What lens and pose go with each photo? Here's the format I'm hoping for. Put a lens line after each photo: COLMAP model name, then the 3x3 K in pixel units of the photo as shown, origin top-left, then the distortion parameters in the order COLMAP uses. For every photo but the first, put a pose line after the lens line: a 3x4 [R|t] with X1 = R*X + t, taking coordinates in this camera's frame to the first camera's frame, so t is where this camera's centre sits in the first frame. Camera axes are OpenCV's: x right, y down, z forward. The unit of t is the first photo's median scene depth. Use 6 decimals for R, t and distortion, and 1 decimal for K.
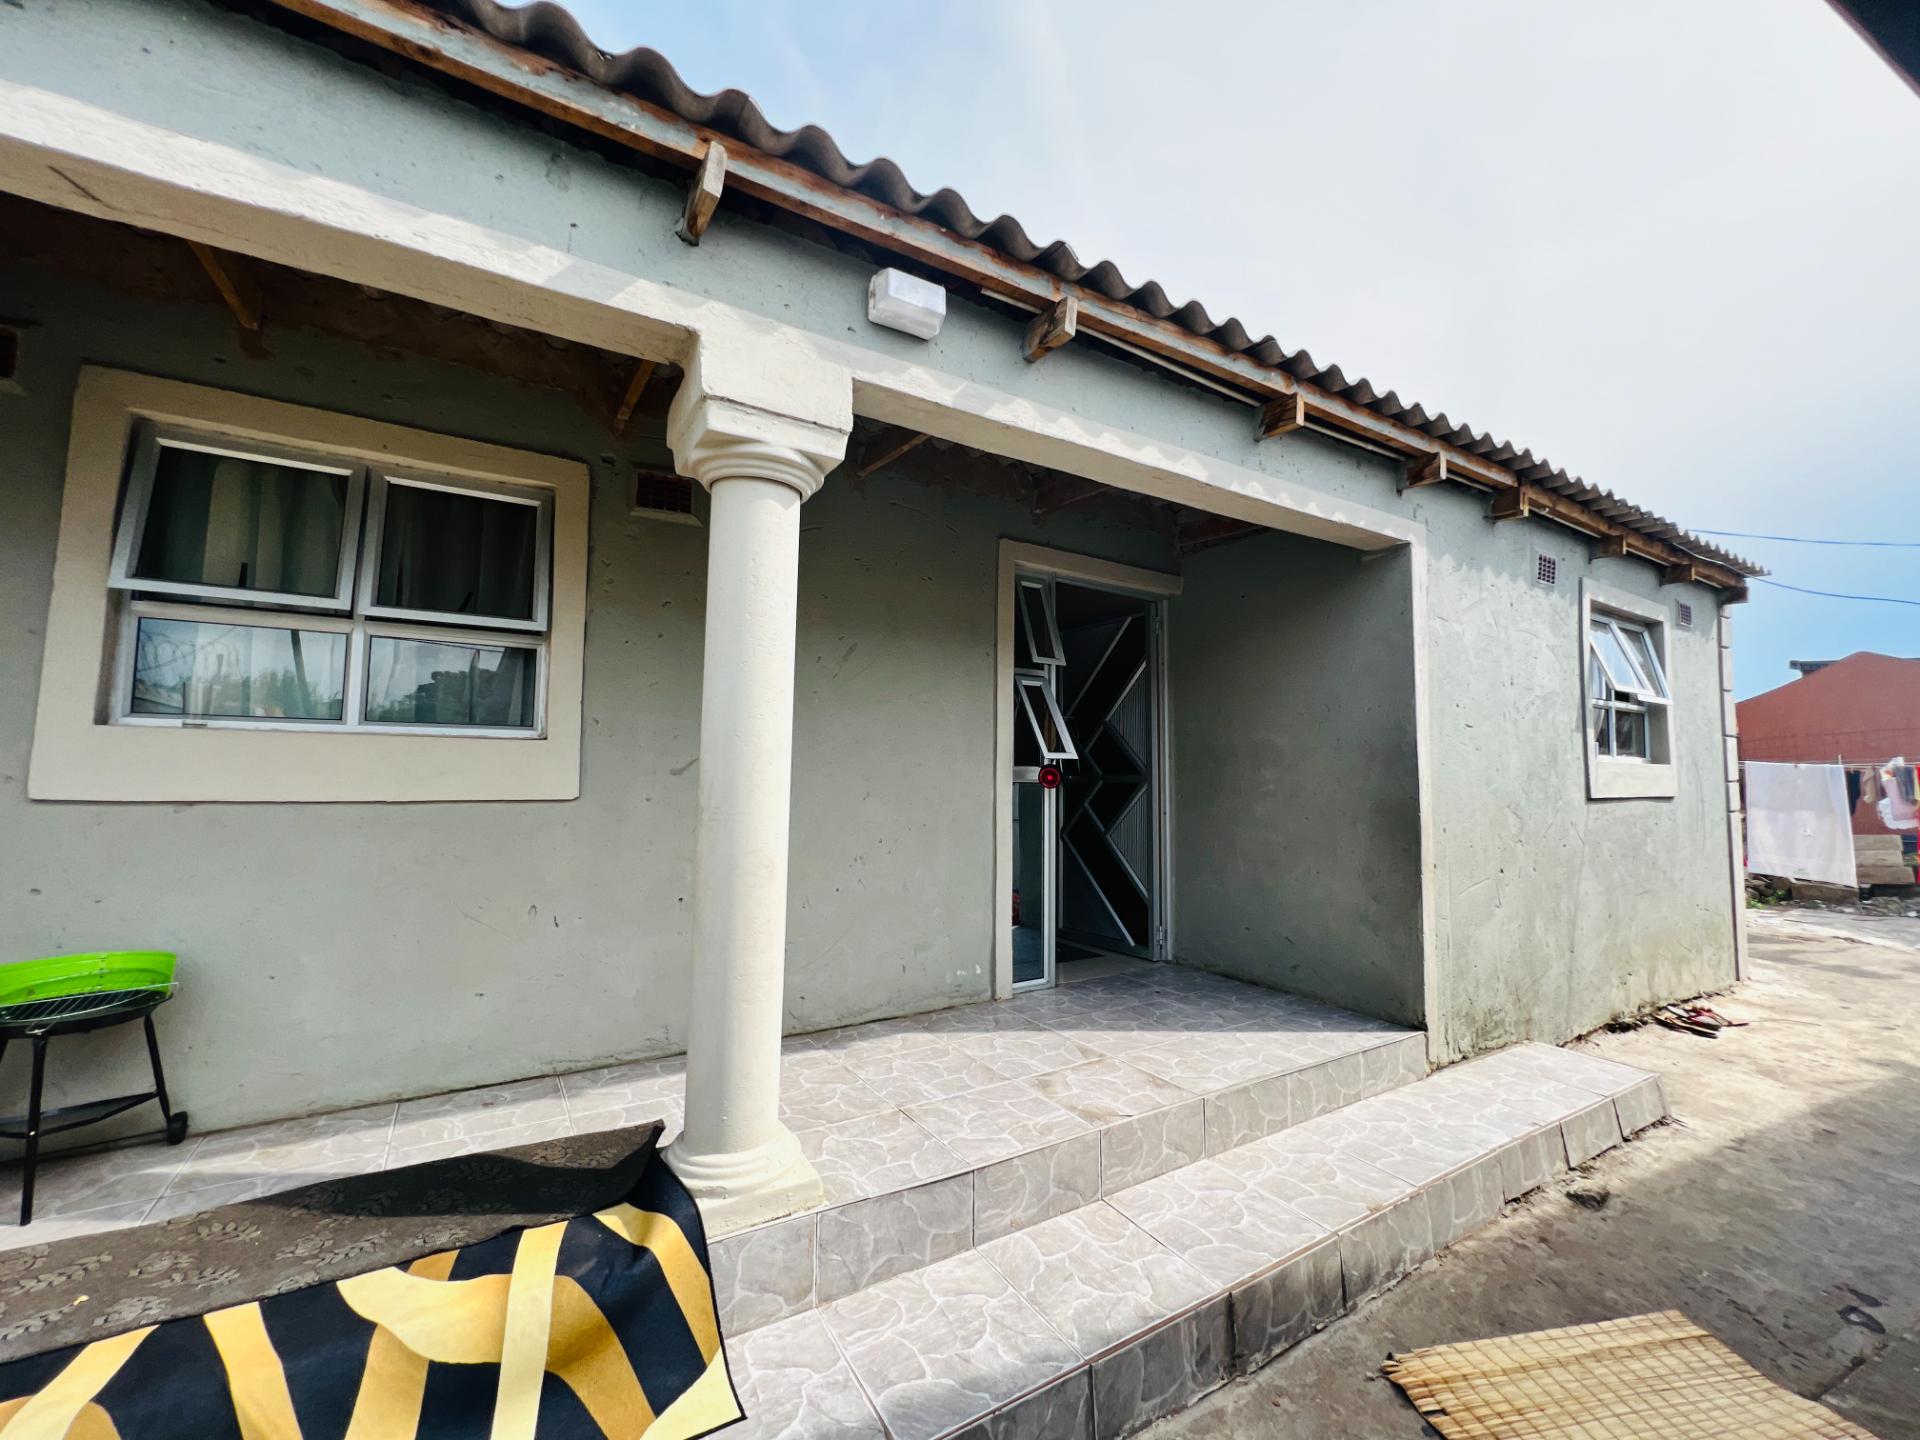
lens RADIAL K [[771.4, 0, 966.1], [0, 771.4, 728.7], [0, 0, 1]] dist [-0.000079, 0.000230]
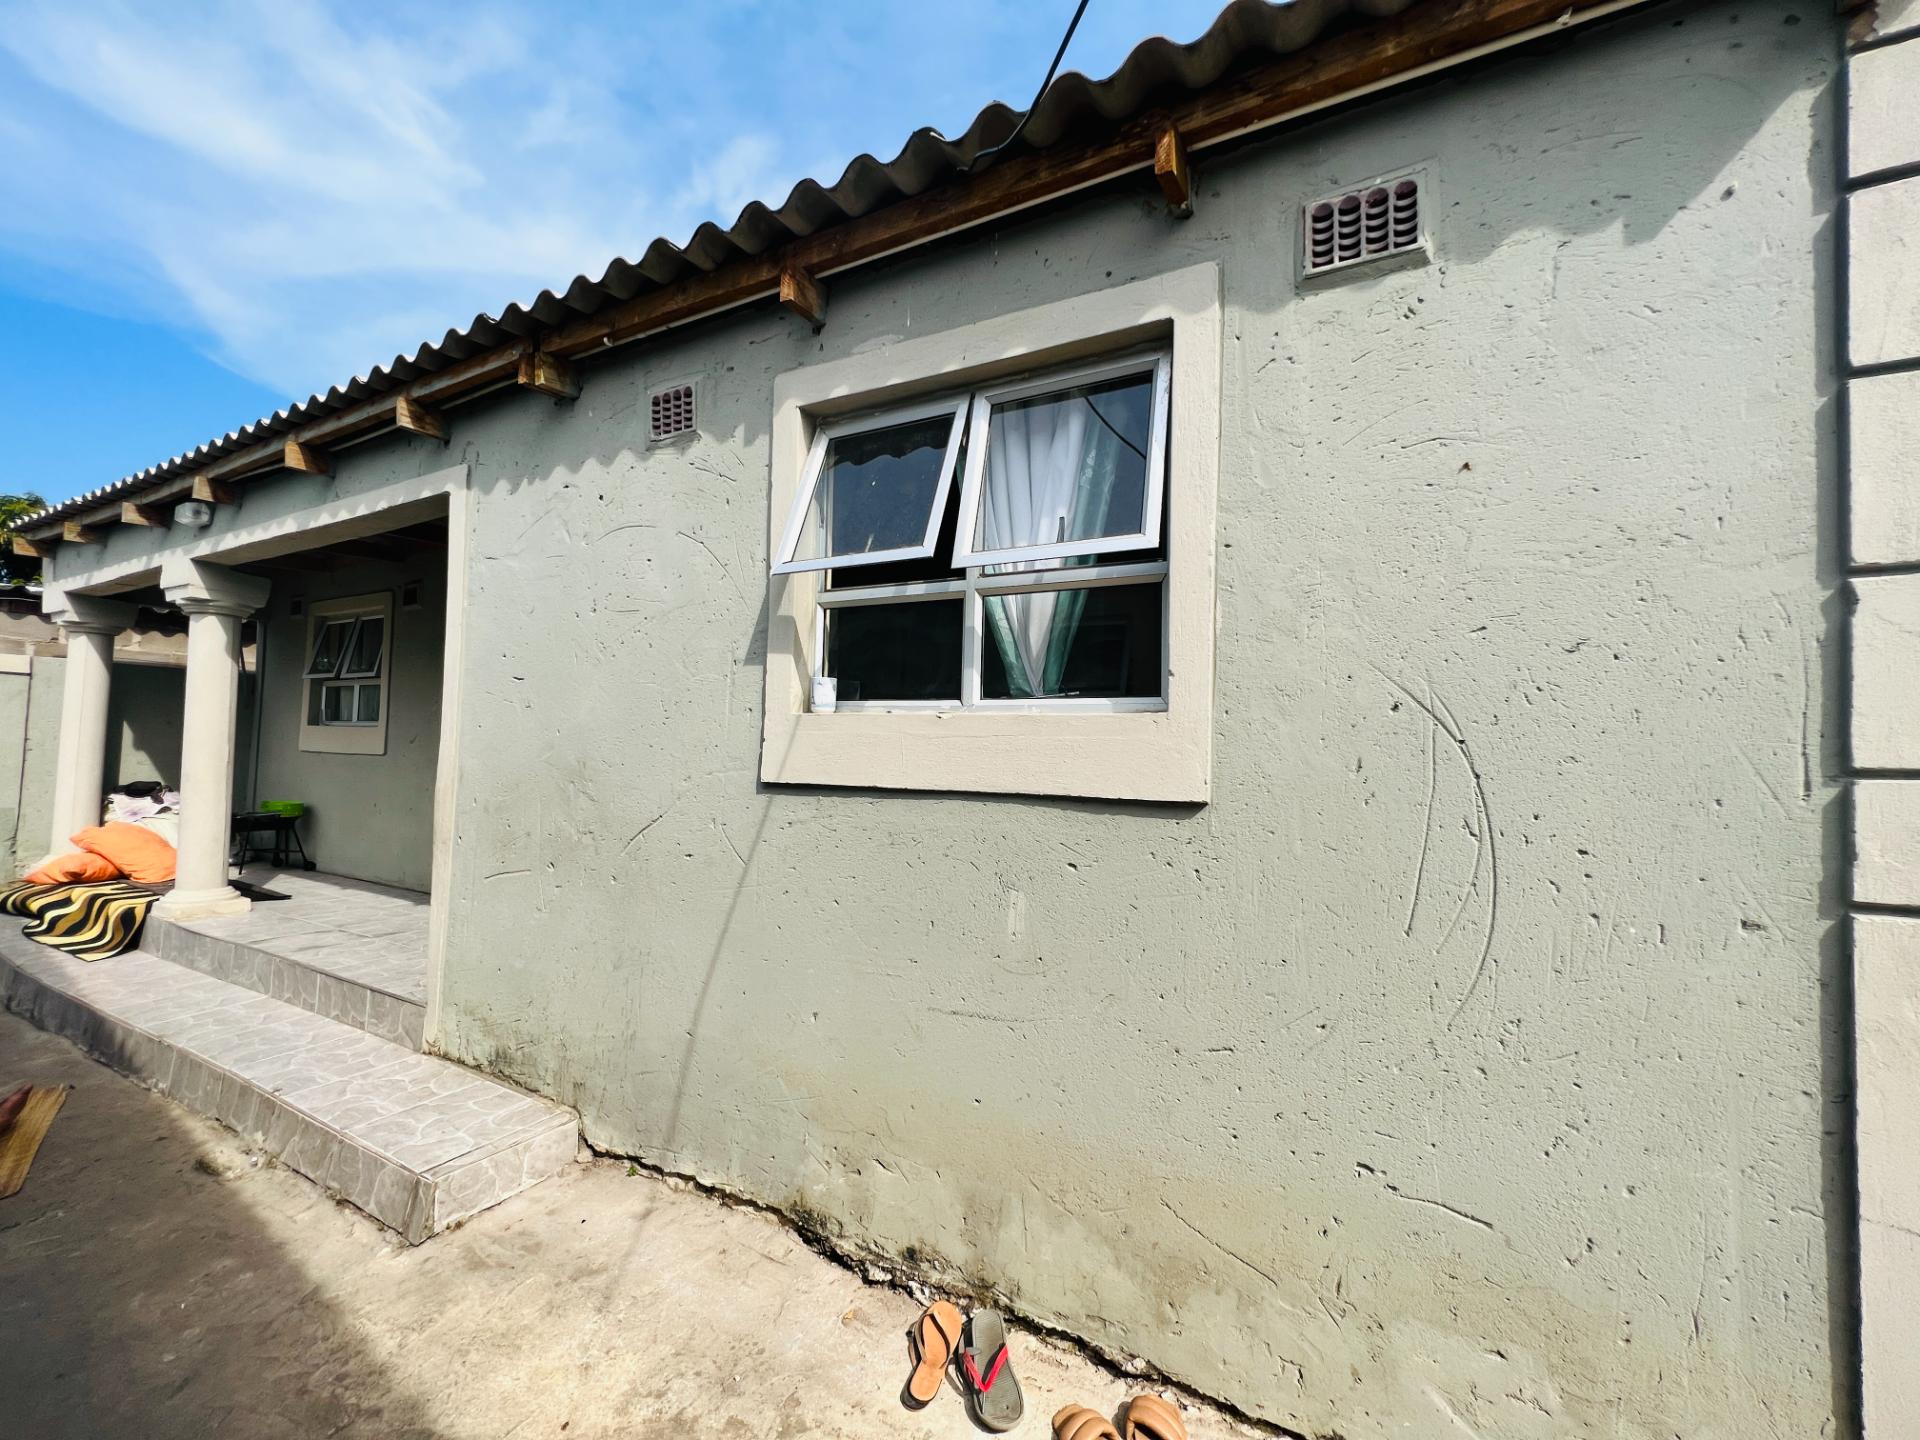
lens RADIAL K [[767.8, 0, 960.0], [0, 767.8, 720.0], [0, 0, 1]] dist [-0.007019, 0.000650]
pose [[0.505188, -0.032116, -0.862411, 2.549610], [0.039347, 0.999125, -0.014159, 0.111126], [0.862112, -0.026780, 0.506010, 1.602293]]
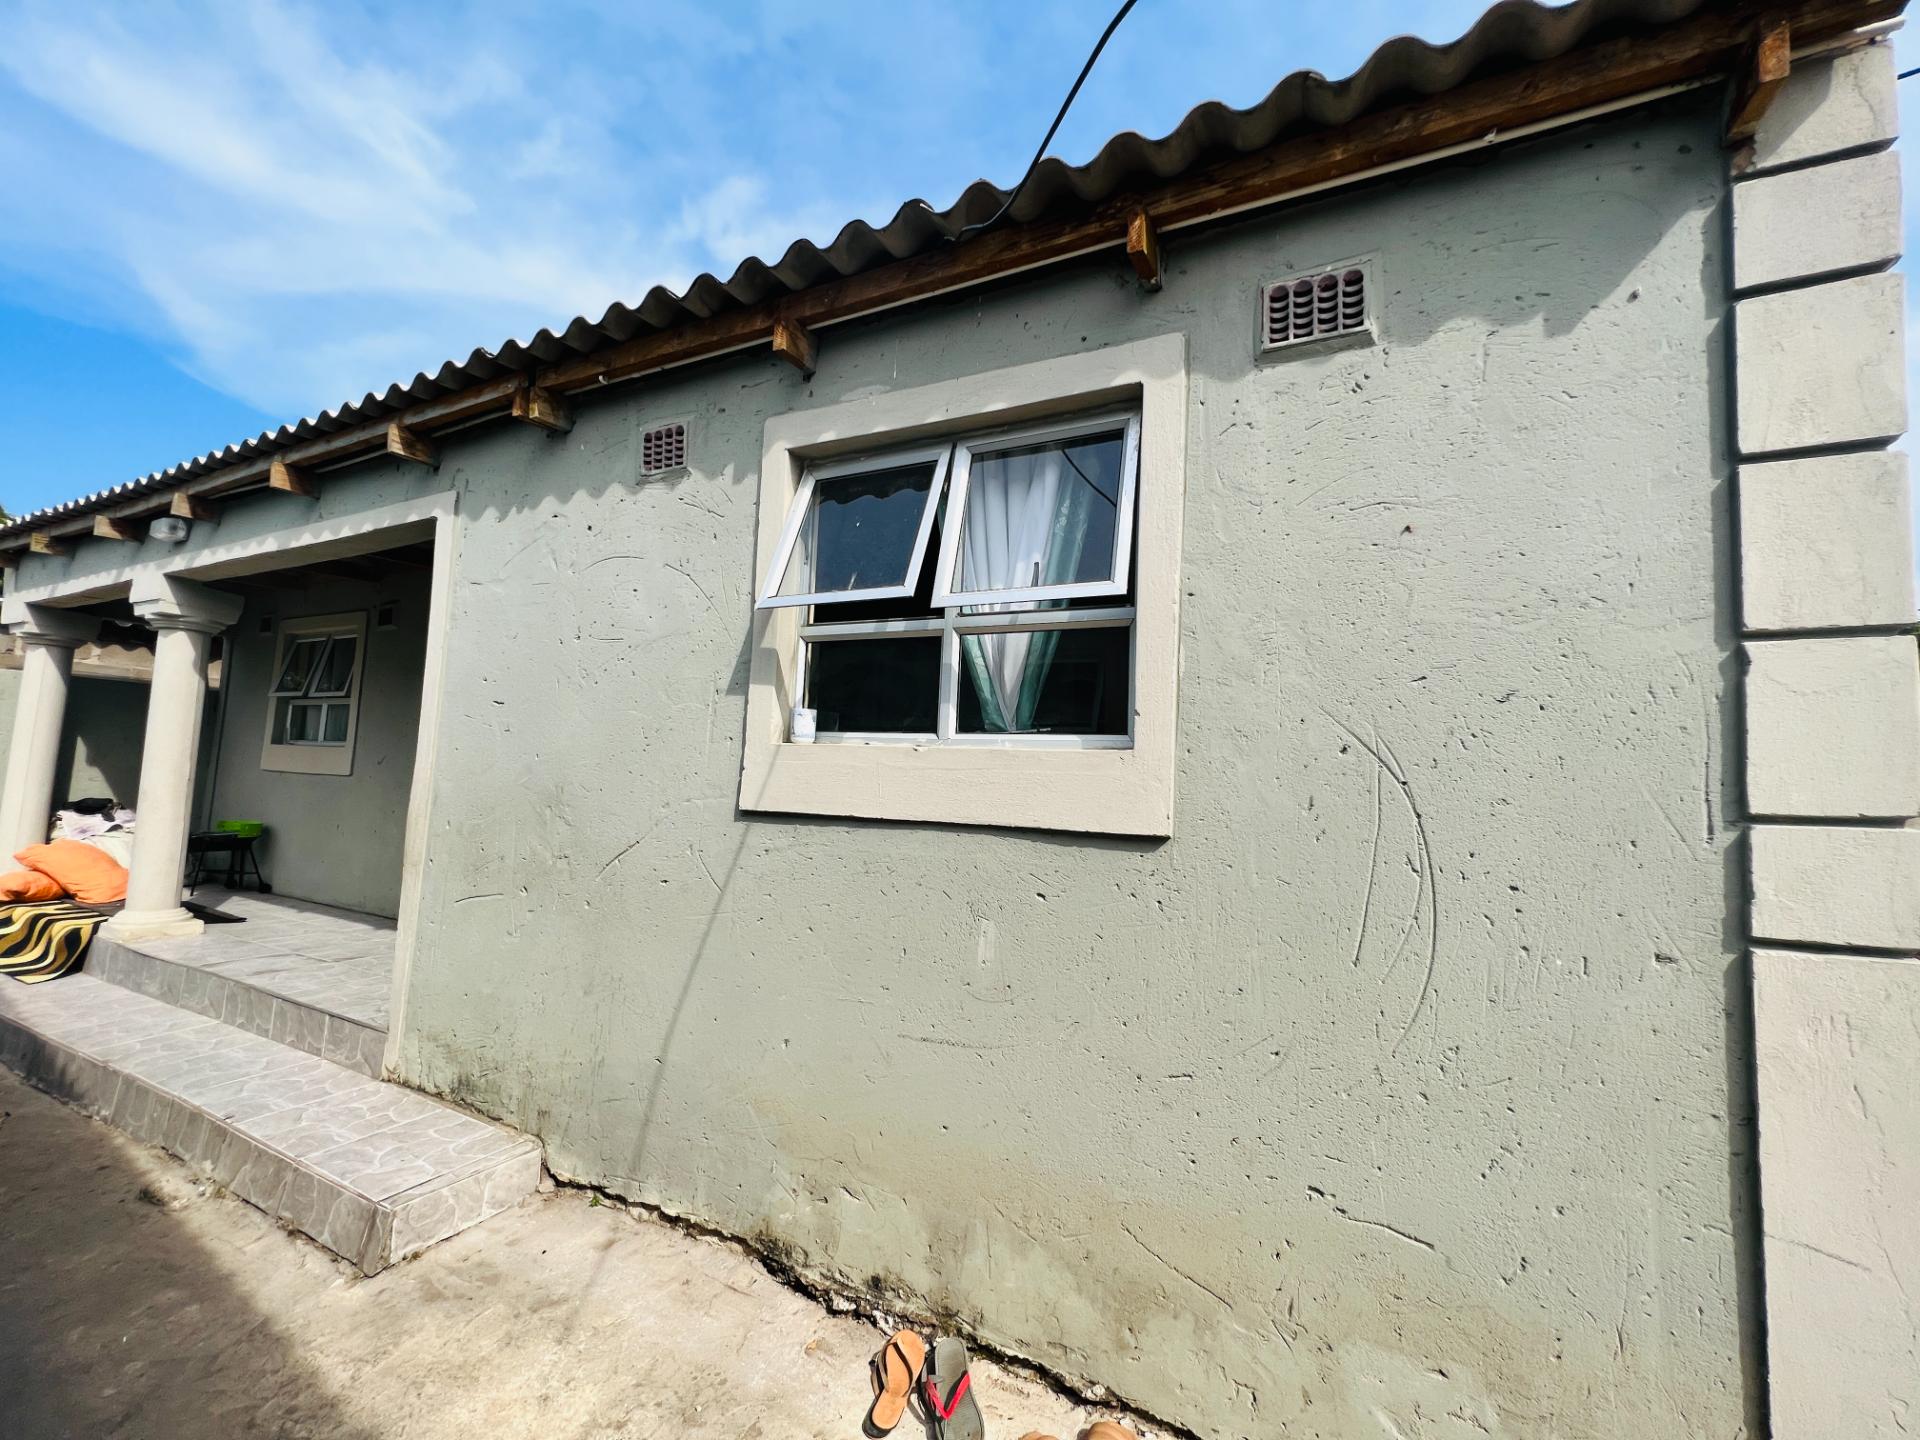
lens RADIAL K [[767.8, 0, 960.0], [0, 767.8, 720.0], [0, 0, 1]] dist [-0.007019, 0.000650]
pose [[0.533770, -0.056779, -0.843722, 2.578721], [0.019607, 0.998306, -0.054778, 0.109961], [0.845403, 0.012696, 0.533979, 1.583841]]
